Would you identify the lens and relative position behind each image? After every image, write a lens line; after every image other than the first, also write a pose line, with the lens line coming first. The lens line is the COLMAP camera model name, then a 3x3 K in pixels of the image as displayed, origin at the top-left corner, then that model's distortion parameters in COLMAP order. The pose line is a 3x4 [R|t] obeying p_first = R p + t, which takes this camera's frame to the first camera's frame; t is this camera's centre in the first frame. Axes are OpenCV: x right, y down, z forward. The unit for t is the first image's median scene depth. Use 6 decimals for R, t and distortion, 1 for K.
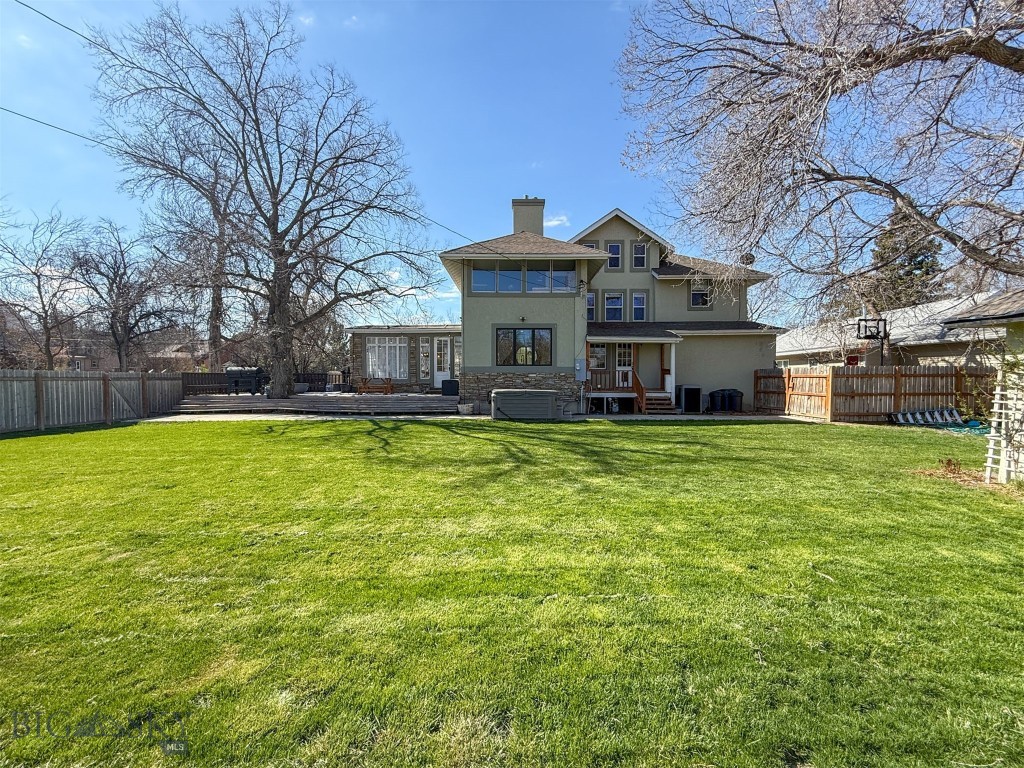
lens RADIAL K [[419.4, 0, 515.3], [0, 419.4, 383.7], [0, 0, 1]] dist [0.000970, 0.000050]
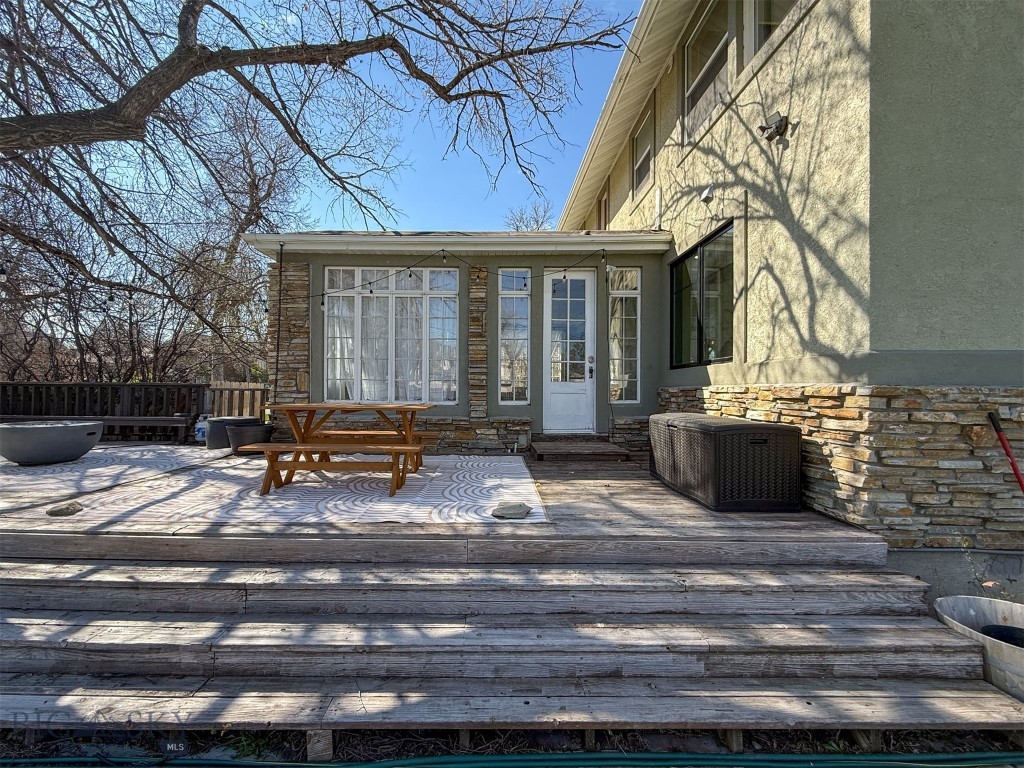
lens RADIAL K [[416.1, 0, 495.9], [0, 416.1, 385.8], [0, 0, 1]] dist [0.000992, 0.000185]
pose [[0.999895, 0.010368, 0.010133, -0.235647], [-0.010109, 0.999630, -0.025266, -0.017728], [-0.010391, 0.025161, 0.999629, 0.707314]]
